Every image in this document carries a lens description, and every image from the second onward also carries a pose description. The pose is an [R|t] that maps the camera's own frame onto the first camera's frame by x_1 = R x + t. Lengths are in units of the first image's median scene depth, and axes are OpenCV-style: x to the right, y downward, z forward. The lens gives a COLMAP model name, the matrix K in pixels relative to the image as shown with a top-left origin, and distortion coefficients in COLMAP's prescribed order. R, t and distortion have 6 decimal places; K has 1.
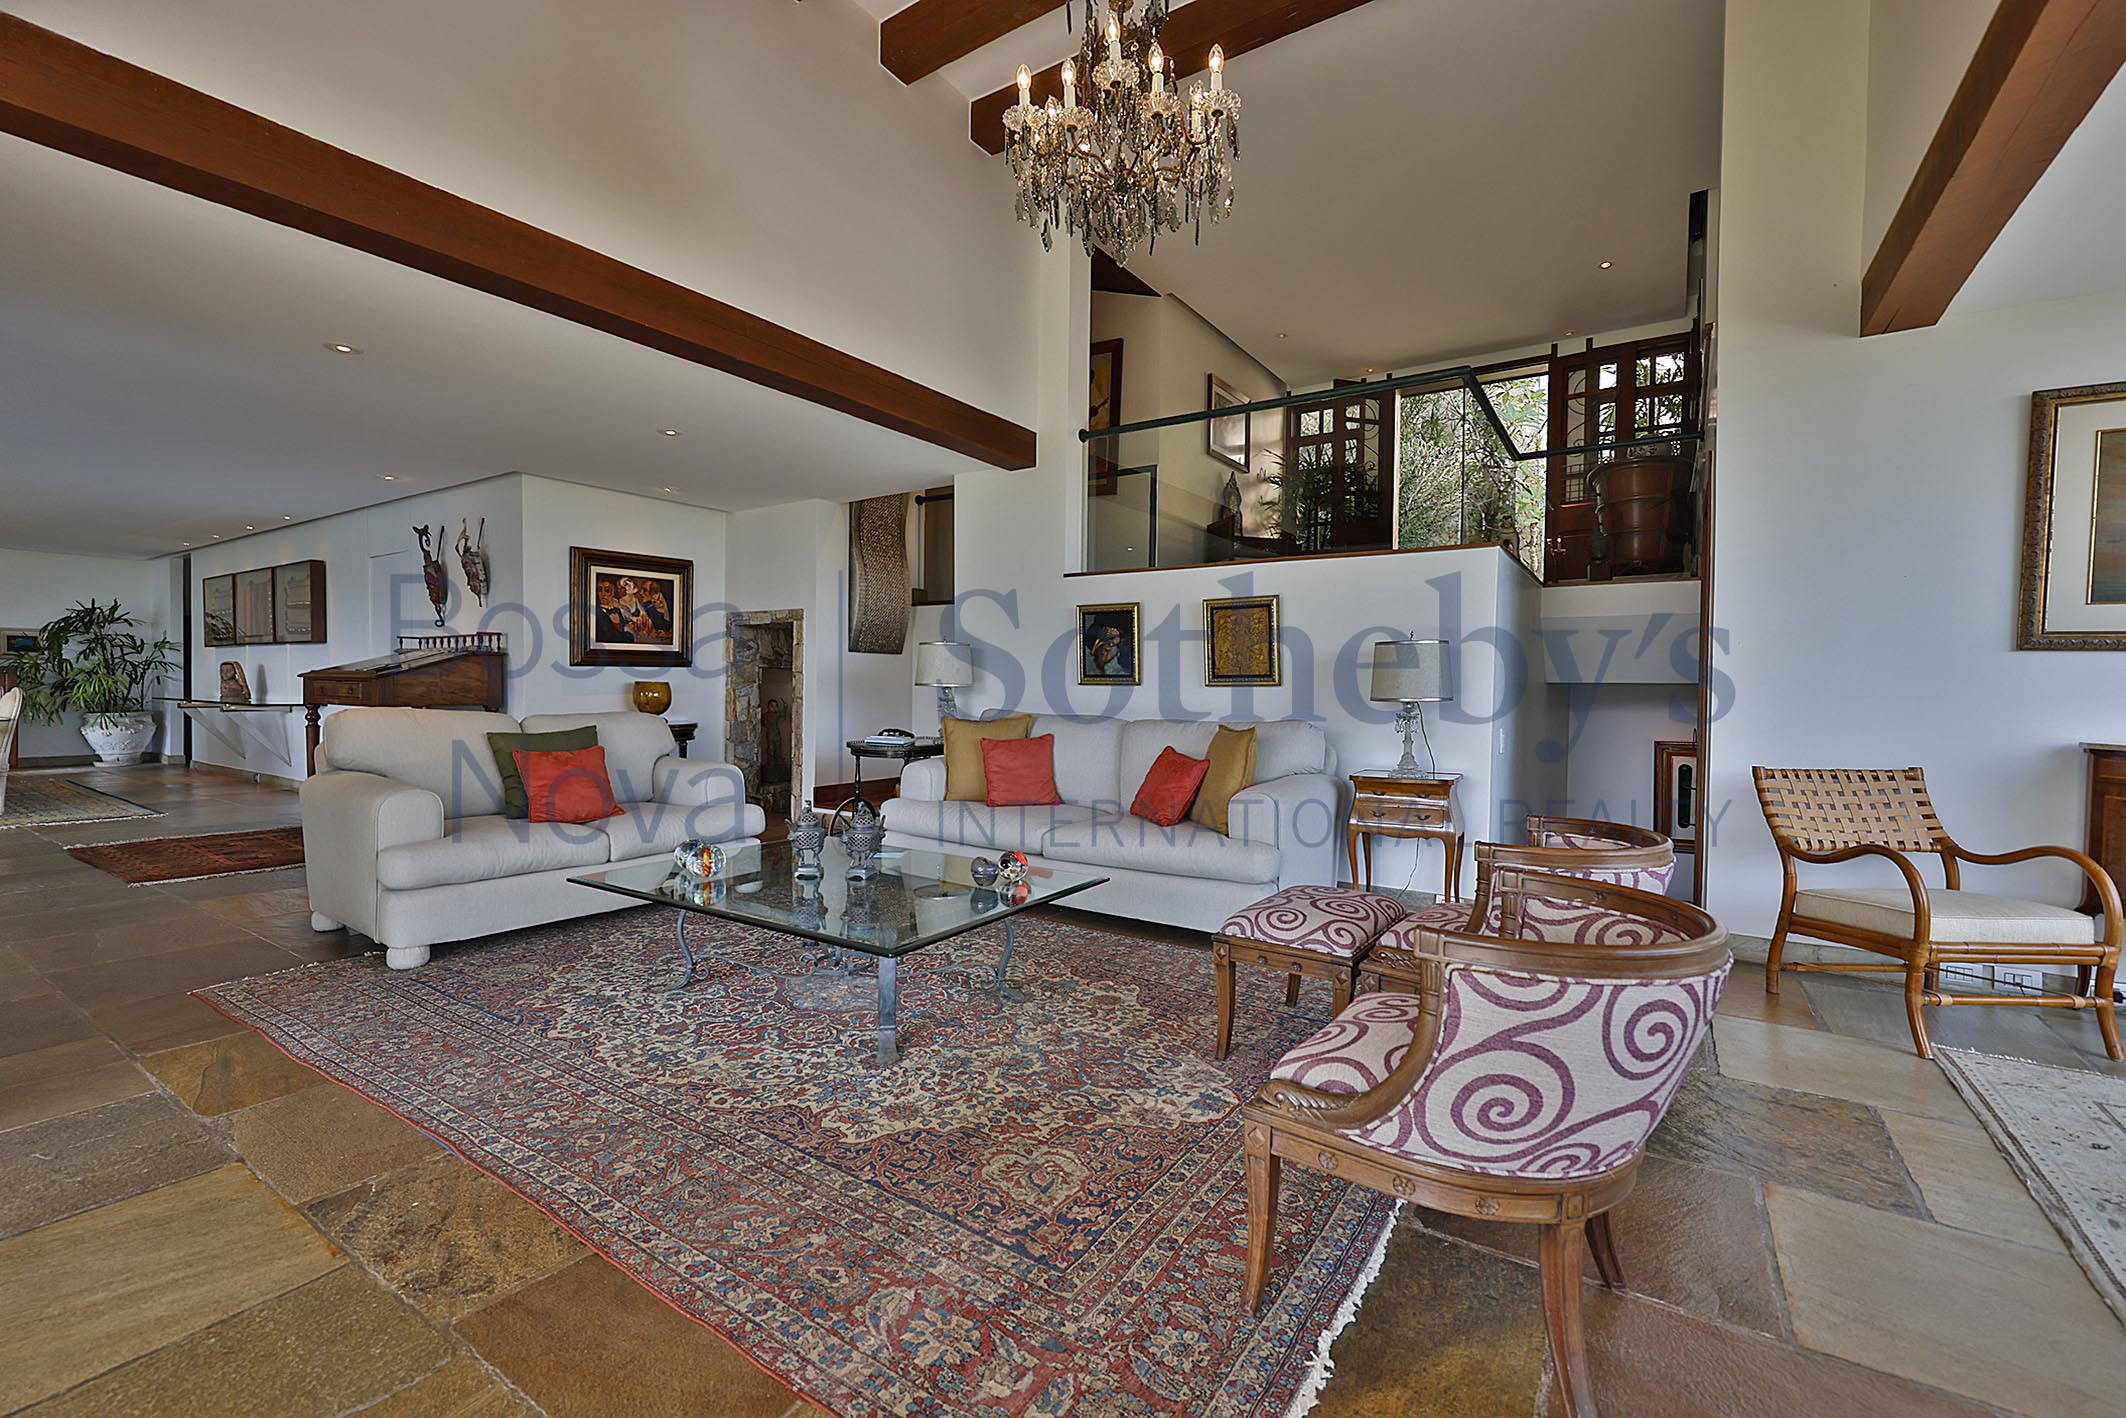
lens RADIAL K [[904.8, 0, 1063.0], [0, 904.8, 709.0], [0, 0, 1]] dist [0.000997, 0.000153]
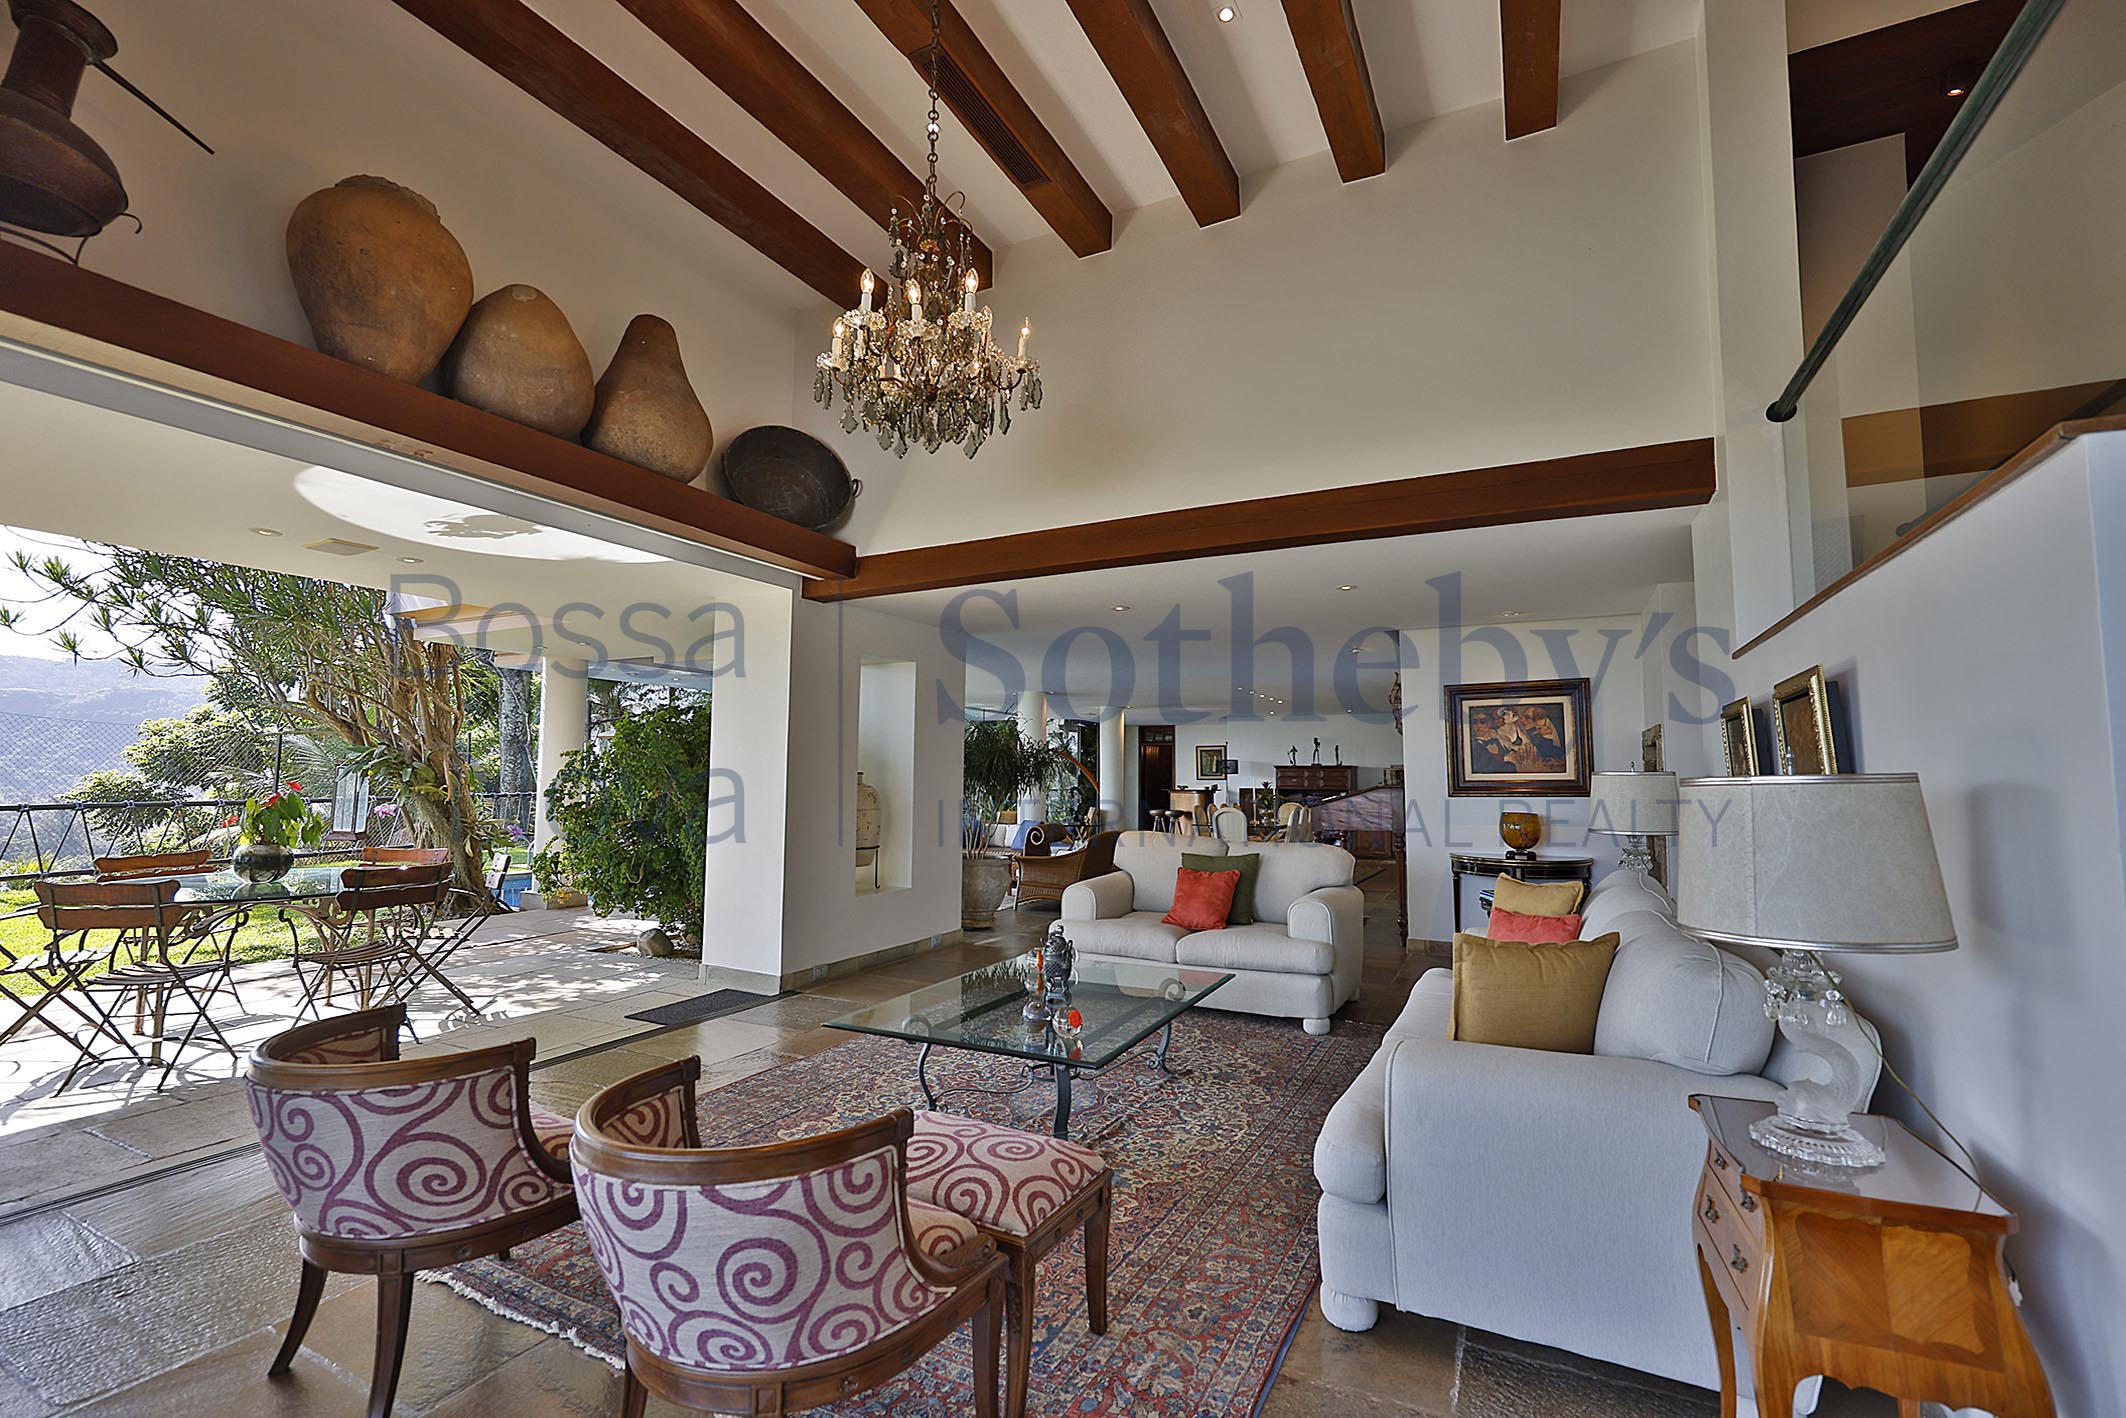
lens RADIAL K [[904.8, 0, 1063.0], [0, 904.8, 709.0], [0, 0, 1]] dist [0.000997, 0.000153]
pose [[0.111239, -0.088748, -0.989823, 0.460472], [-0.030216, 0.995242, -0.092630, -0.036979], [0.993334, 0.040213, 0.108028, 0.419029]]
